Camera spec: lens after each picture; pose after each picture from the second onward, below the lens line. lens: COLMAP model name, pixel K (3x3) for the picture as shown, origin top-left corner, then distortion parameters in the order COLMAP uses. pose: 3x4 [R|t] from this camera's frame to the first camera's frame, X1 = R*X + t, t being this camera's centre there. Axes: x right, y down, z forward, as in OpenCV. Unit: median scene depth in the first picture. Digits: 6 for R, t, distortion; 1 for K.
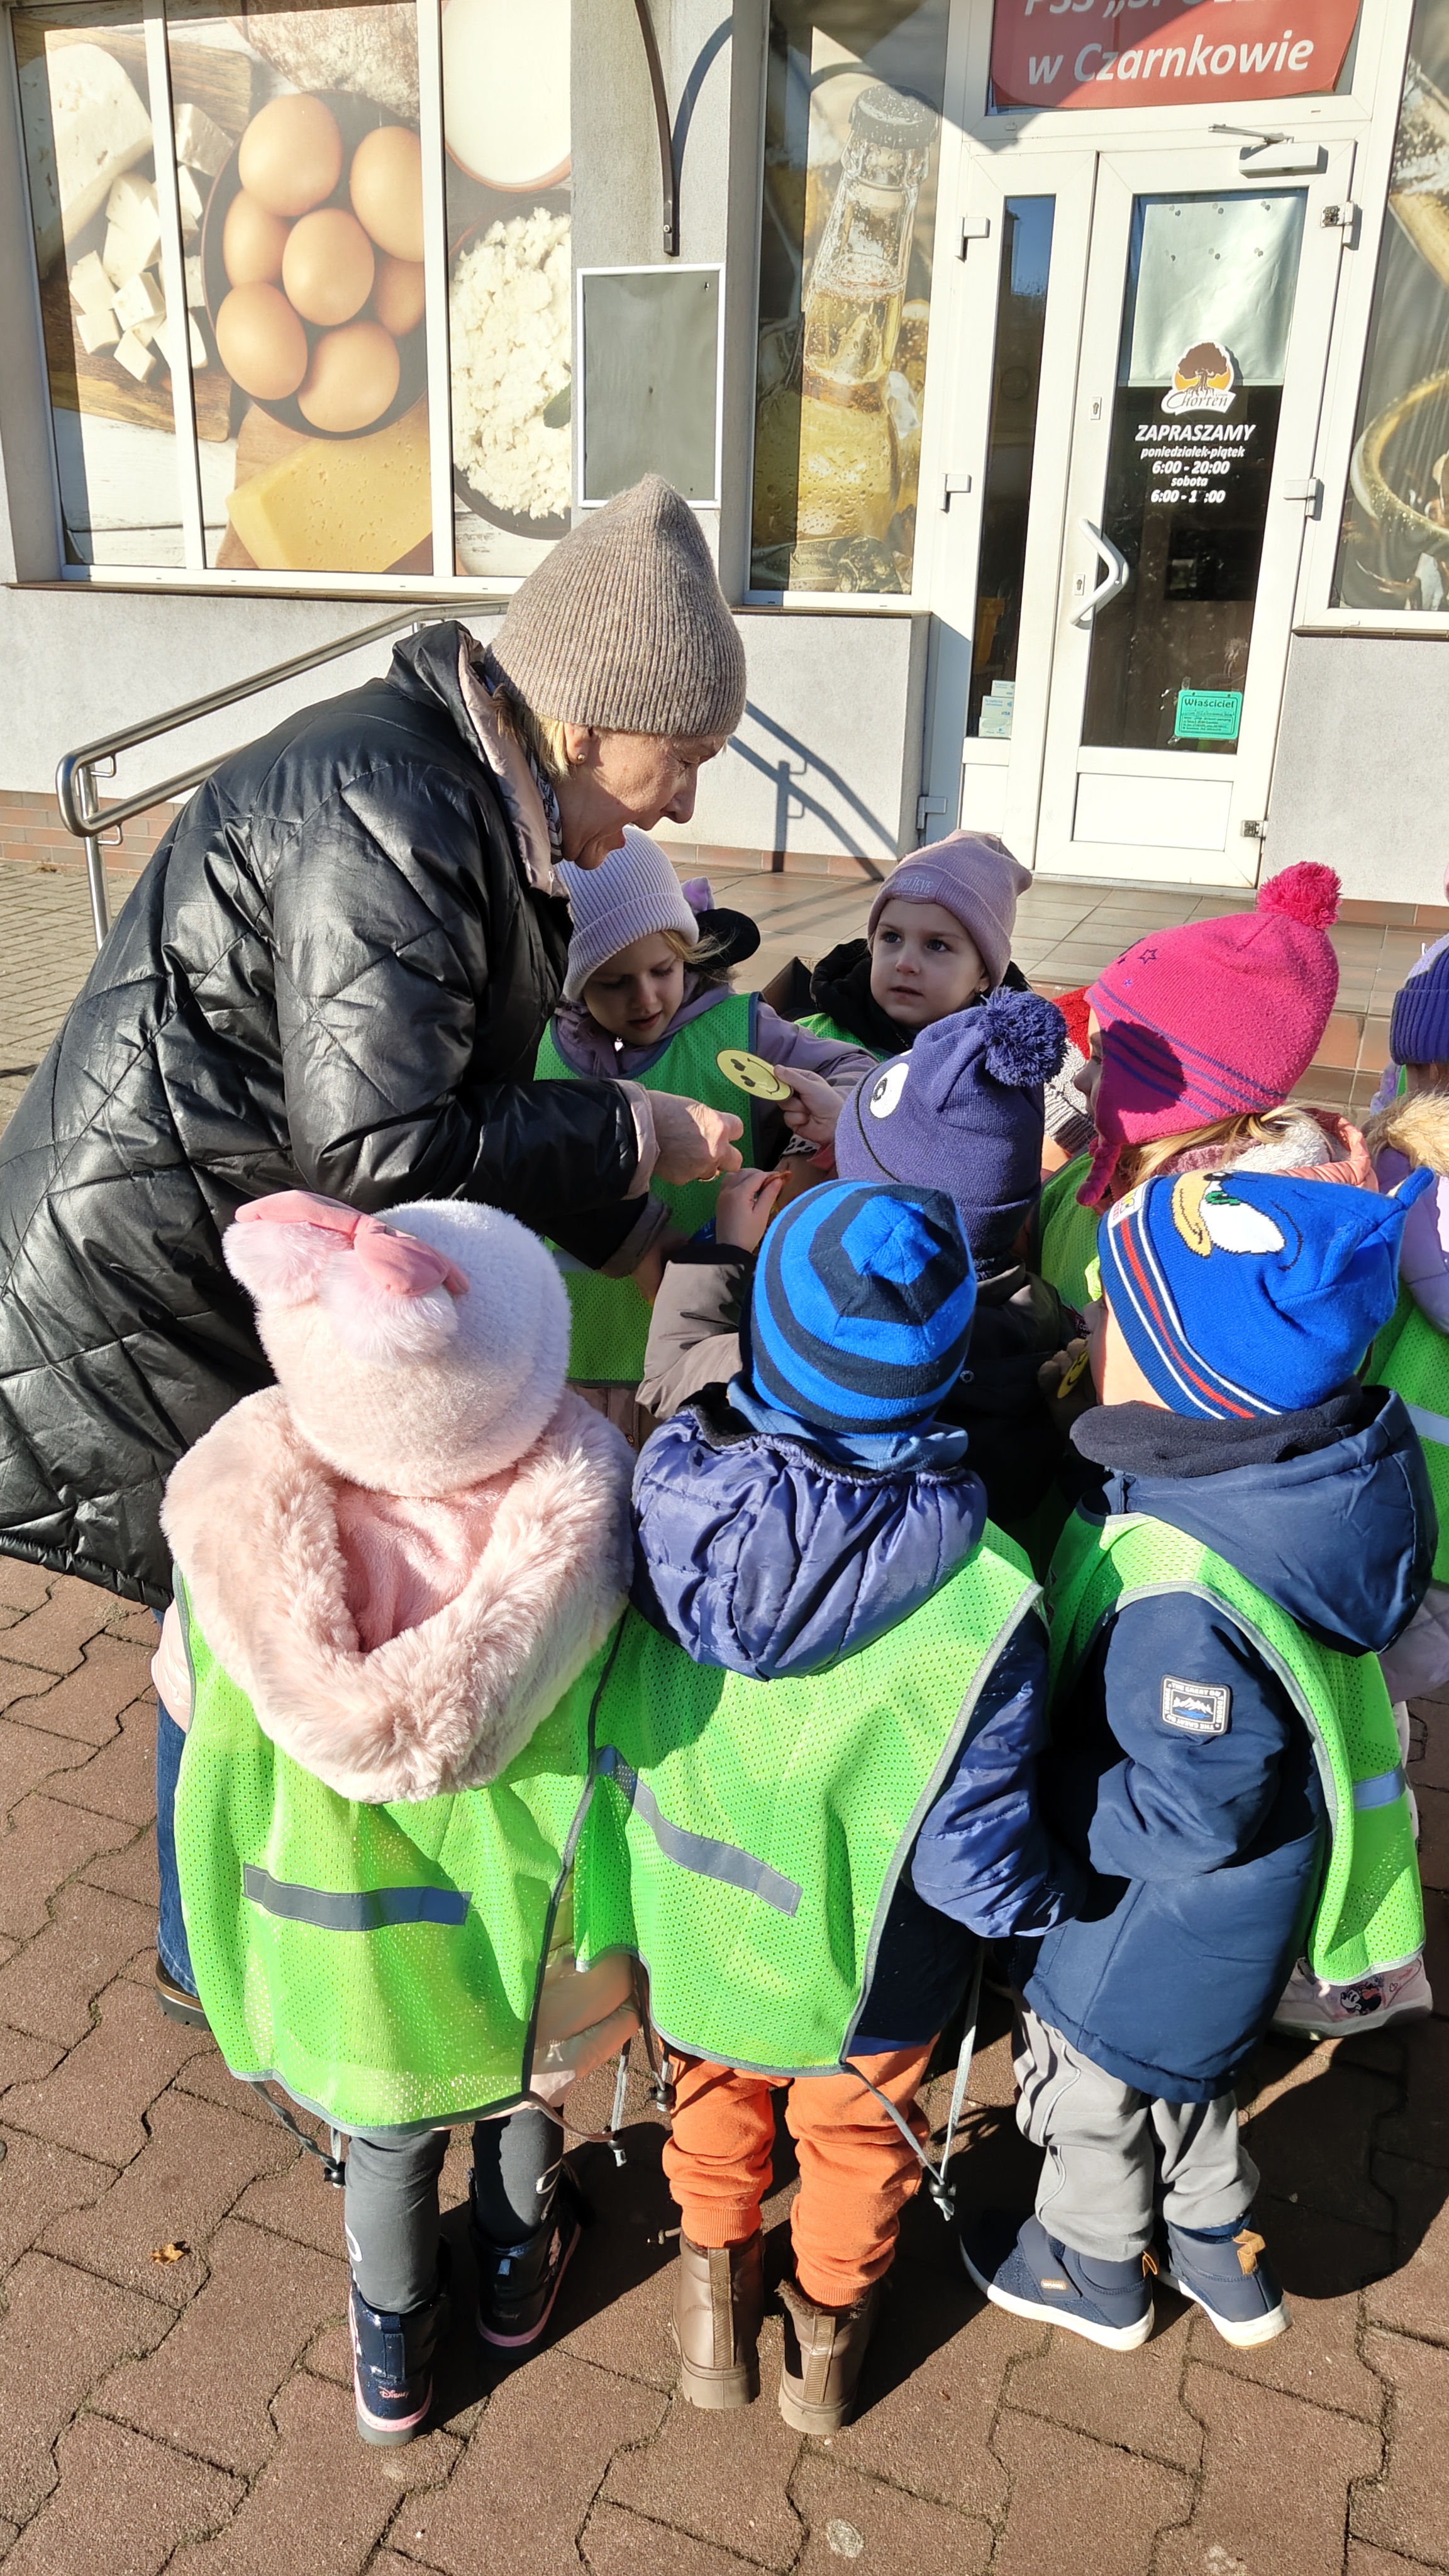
lens RADIAL K [[1806.7, 0, 710.7], [0, 1806.7, 1287.8], [0, 0, 1]] dist [0.010258, -0.006083]
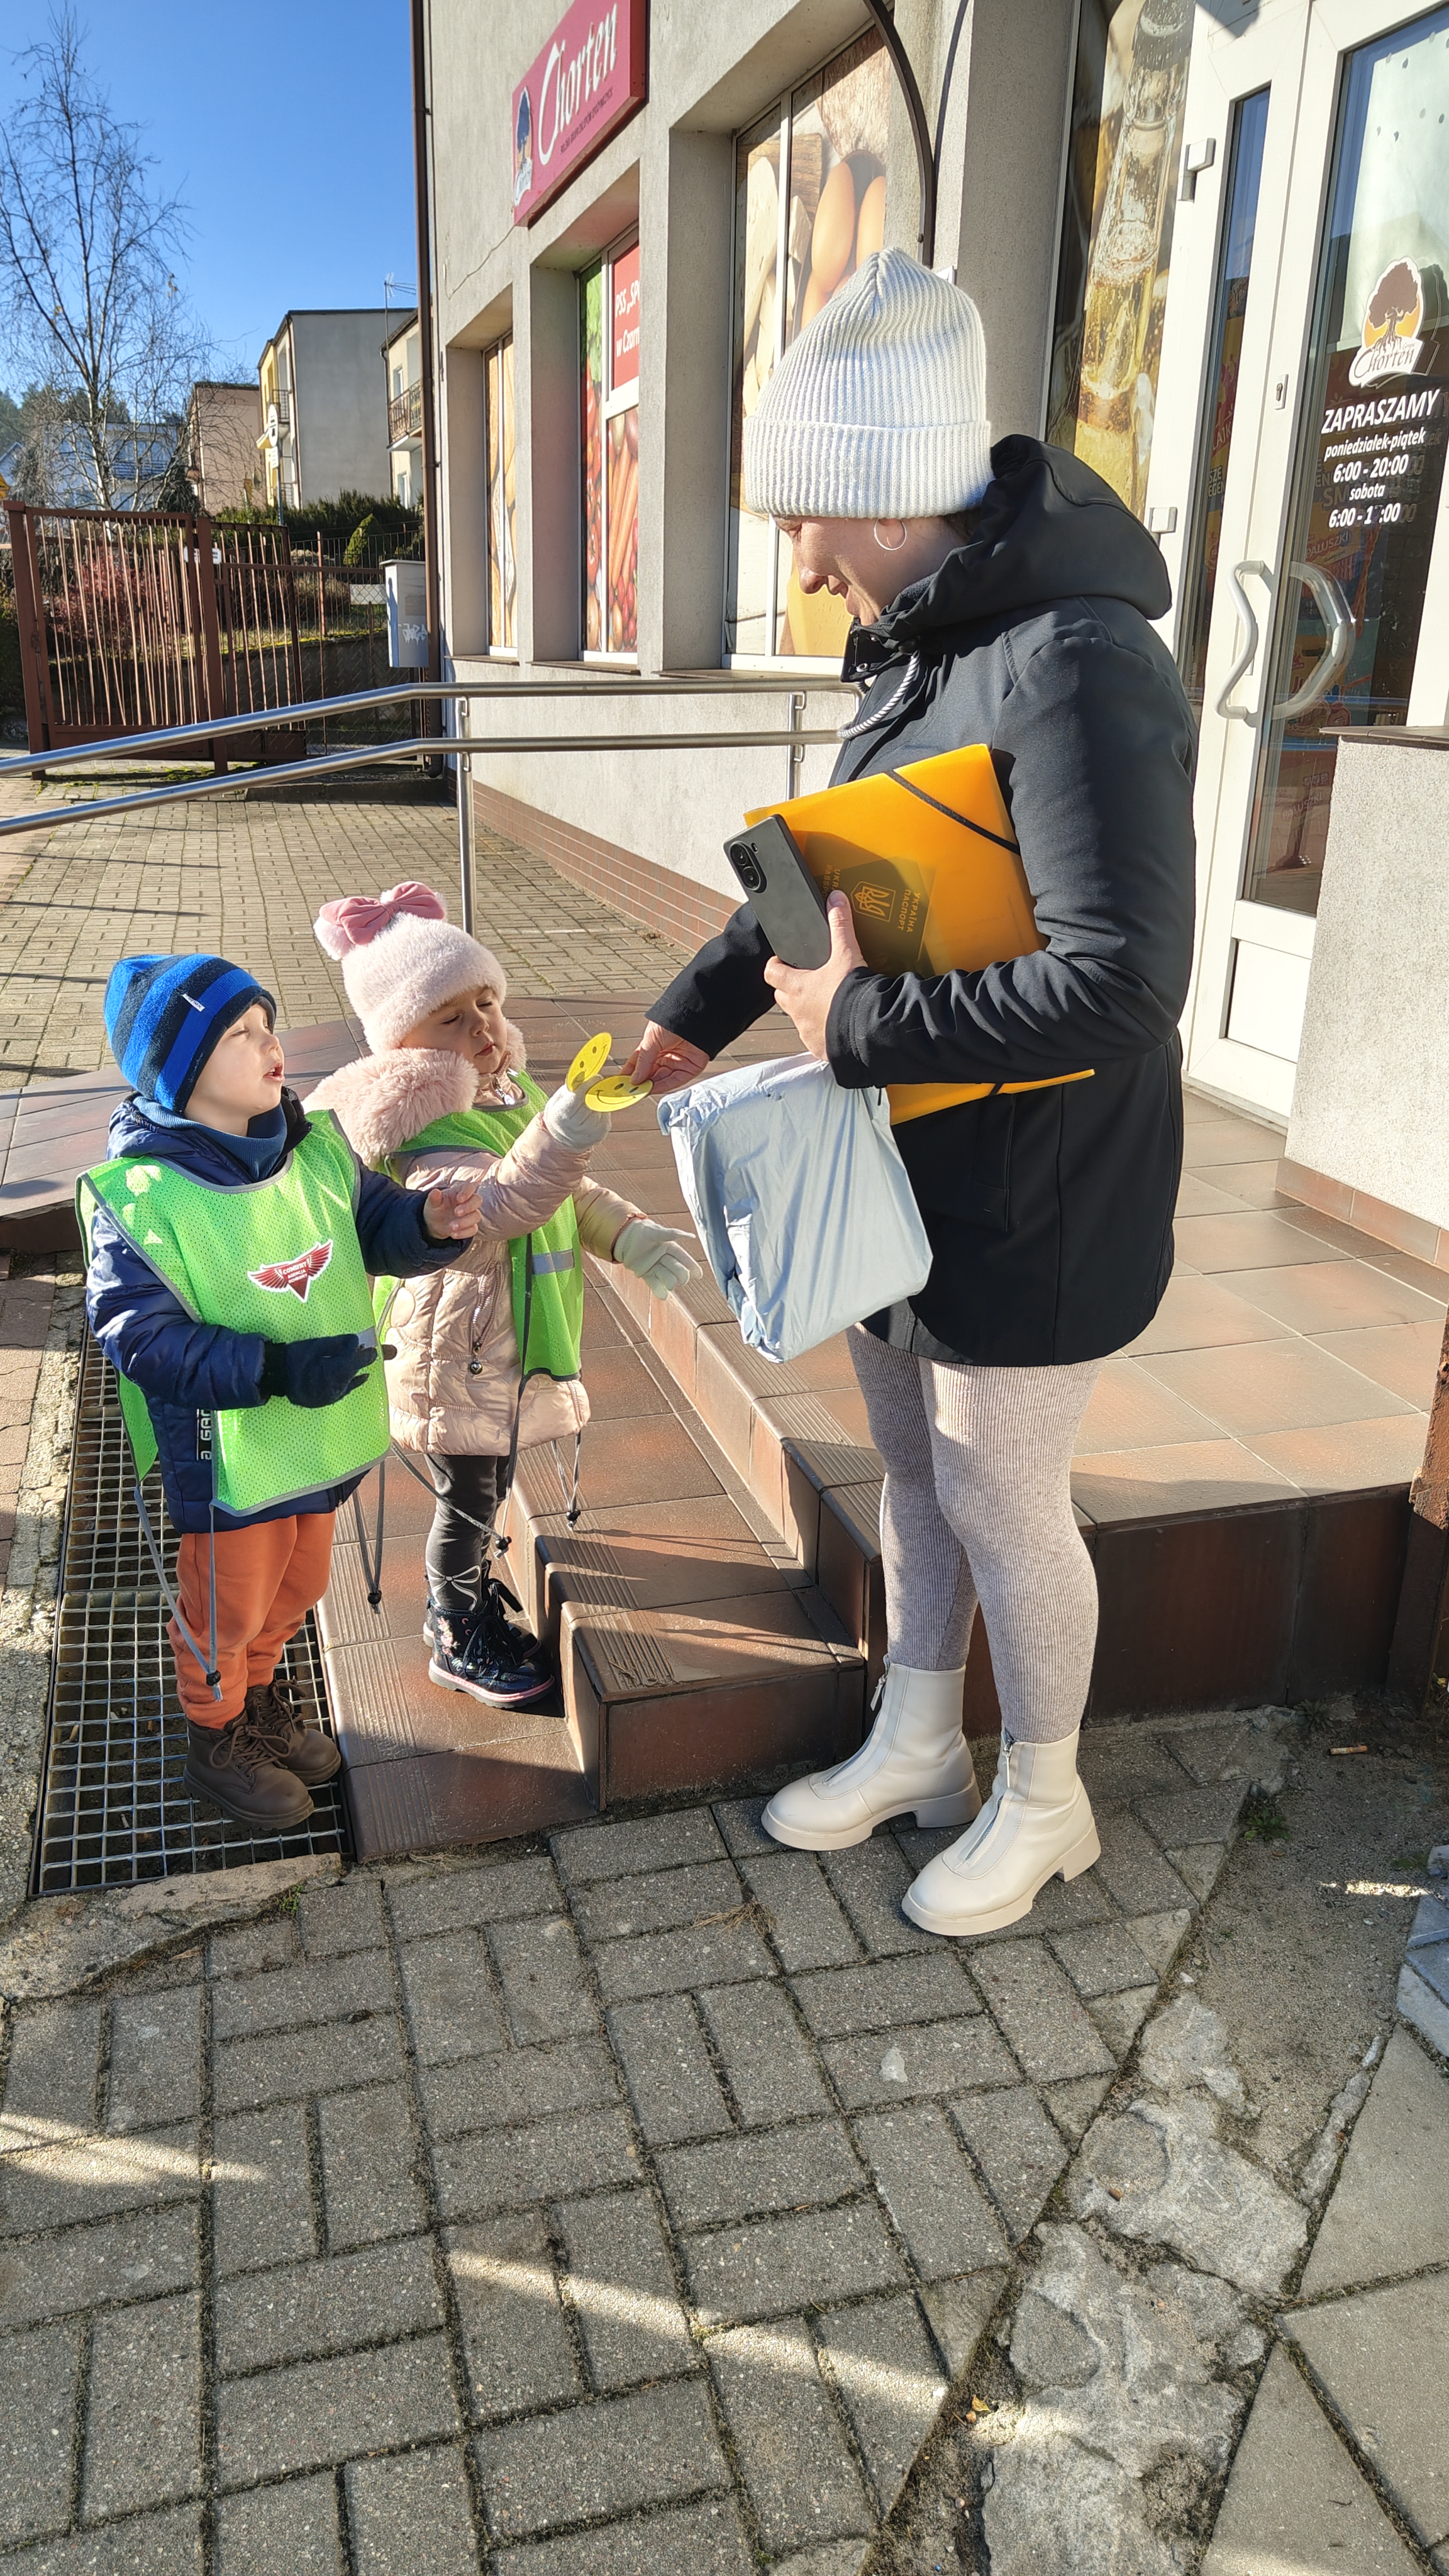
lens RADIAL K [[1780.8, 0, 724.5], [0, 1780.8, 1288.0], [0, 0, 1]] dist [-0.005039, -0.000229]
pose [[0.628443, 0.256105, -0.734486, 0.638800], [-0.299145, 0.951199, 0.075714, -0.168598], [0.718033, 0.172136, 0.674387, 0.482656]]
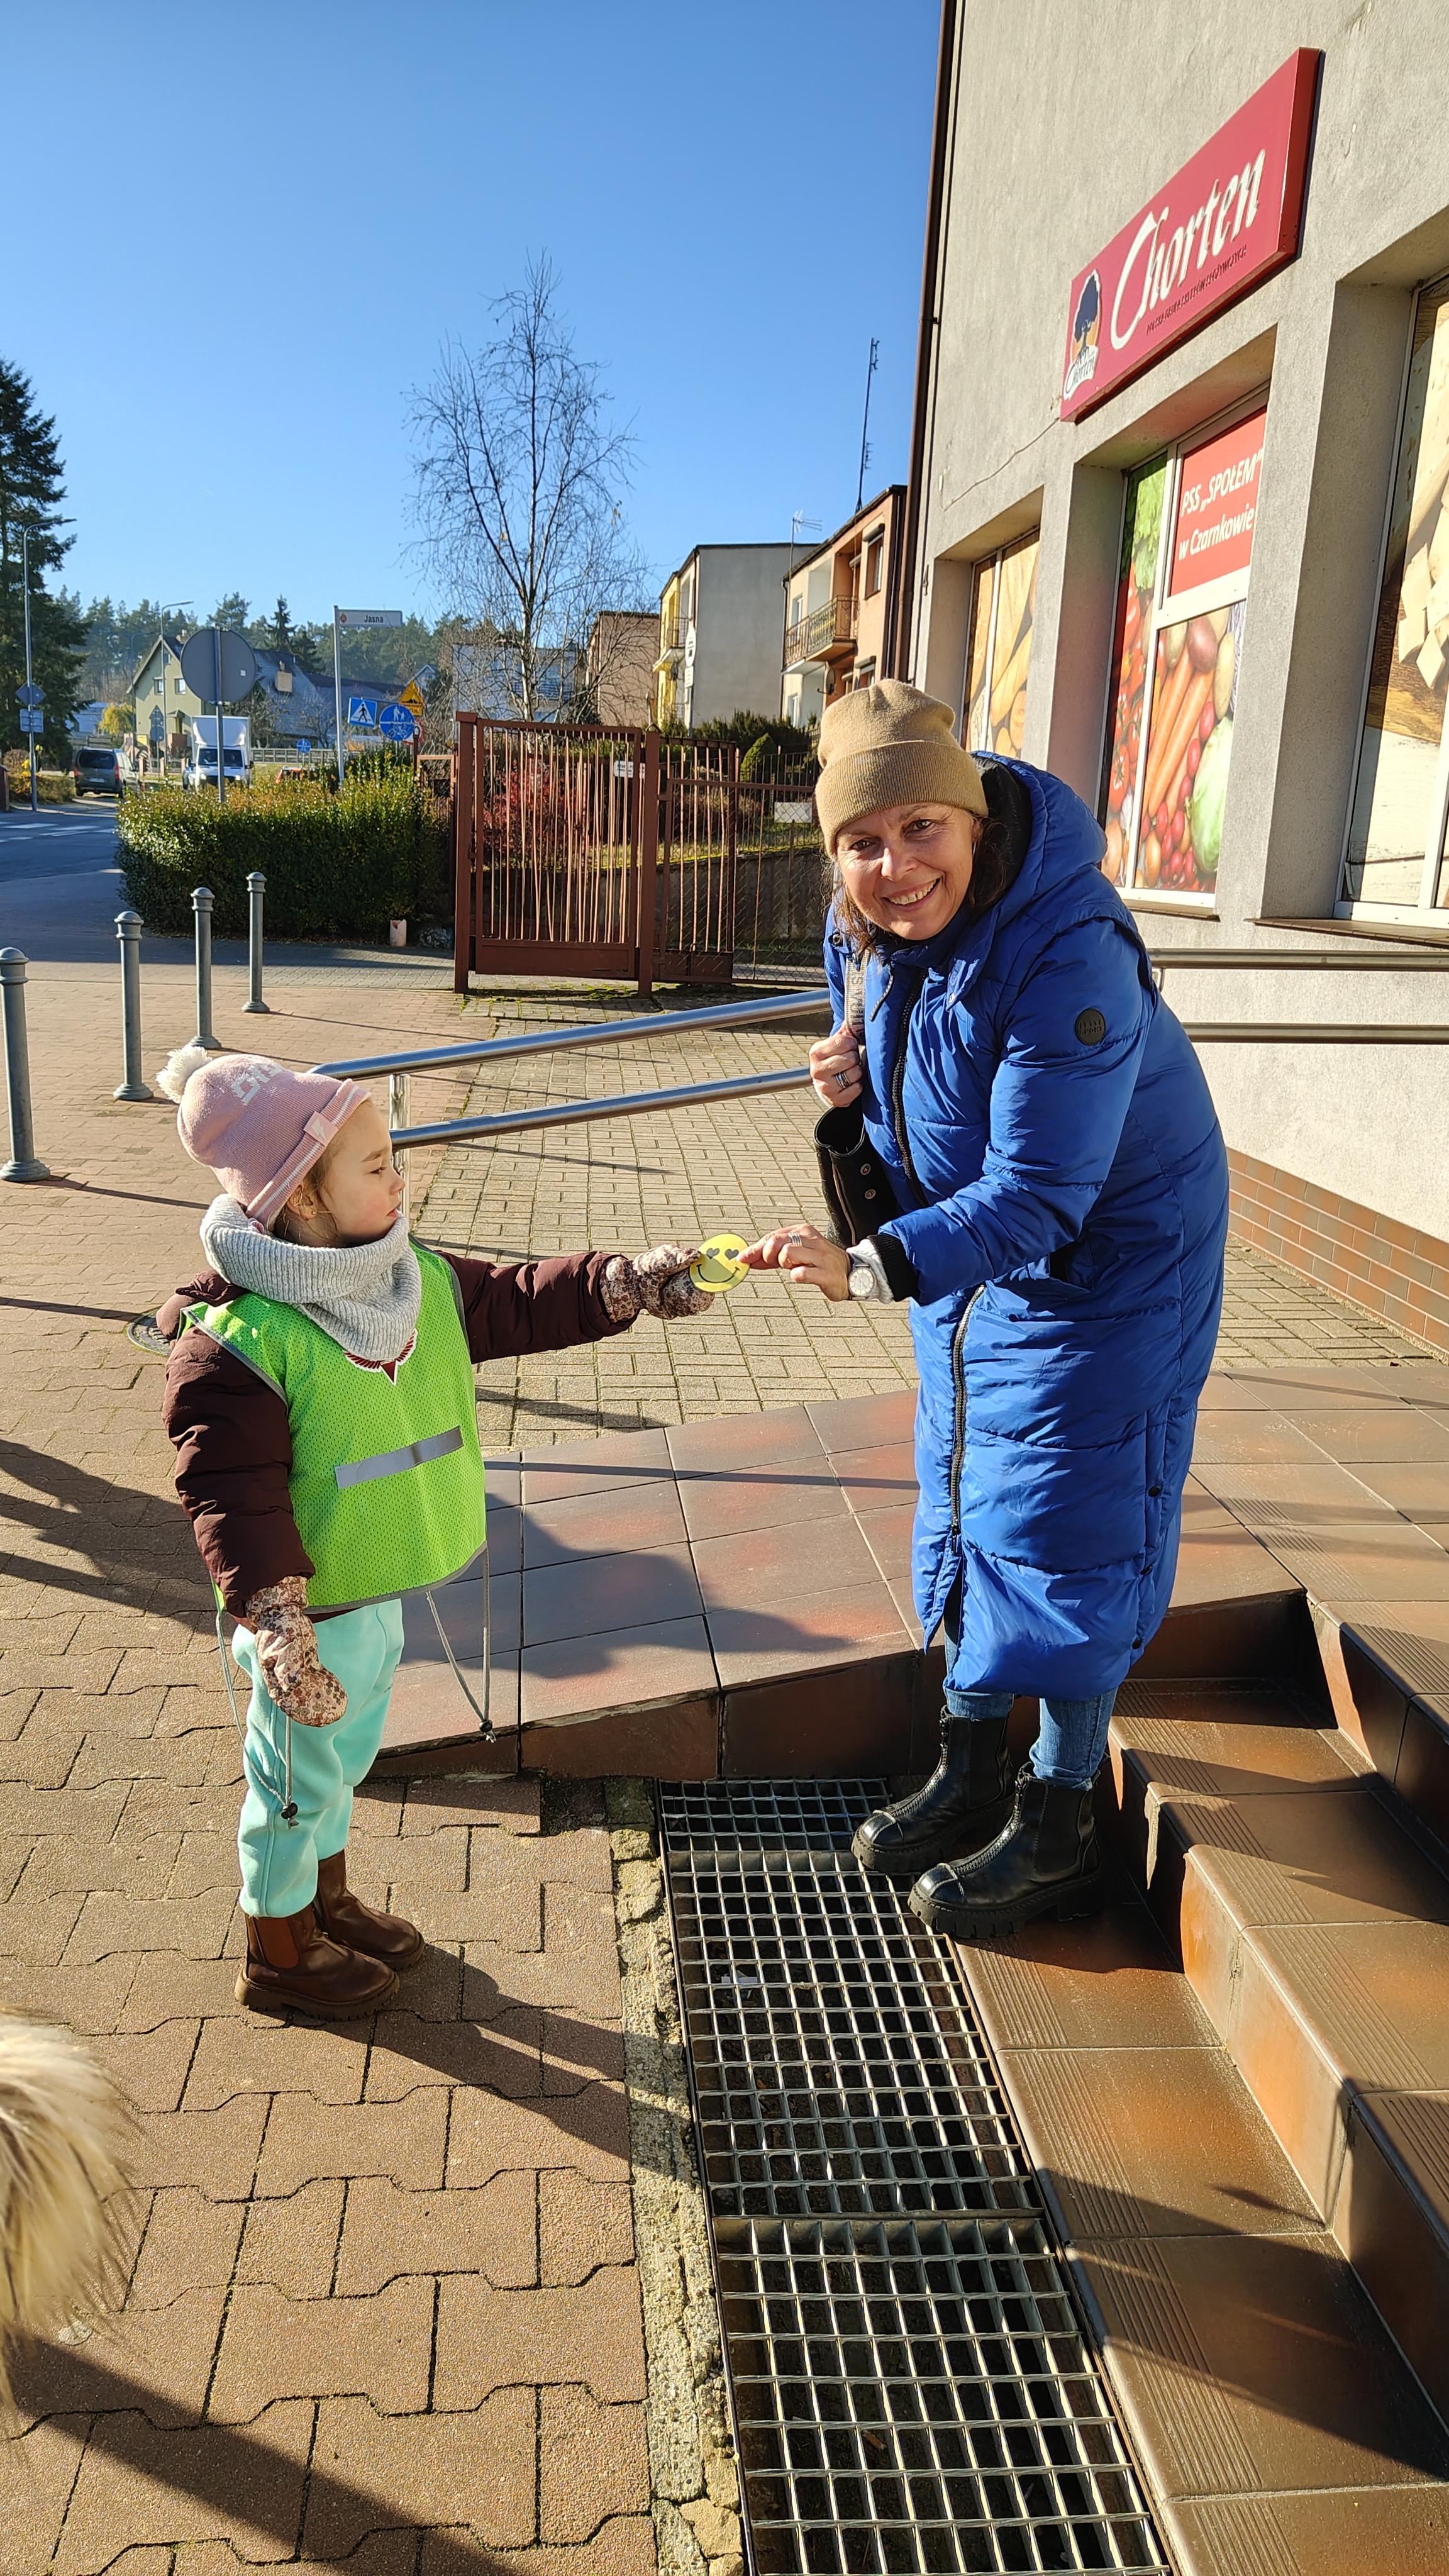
lens RADIAL K [[1806.7, 0, 710.7], [0, 1806.7, 1287.8], [0, 0, 1]] dist [0.010258, -0.006083]
pose [[0.465568, 0.210145, -0.859701, 0.354754], [-0.368315, 0.929289, 0.027695, -0.191948], [0.804730, 0.303747, 0.510047, 0.506403]]
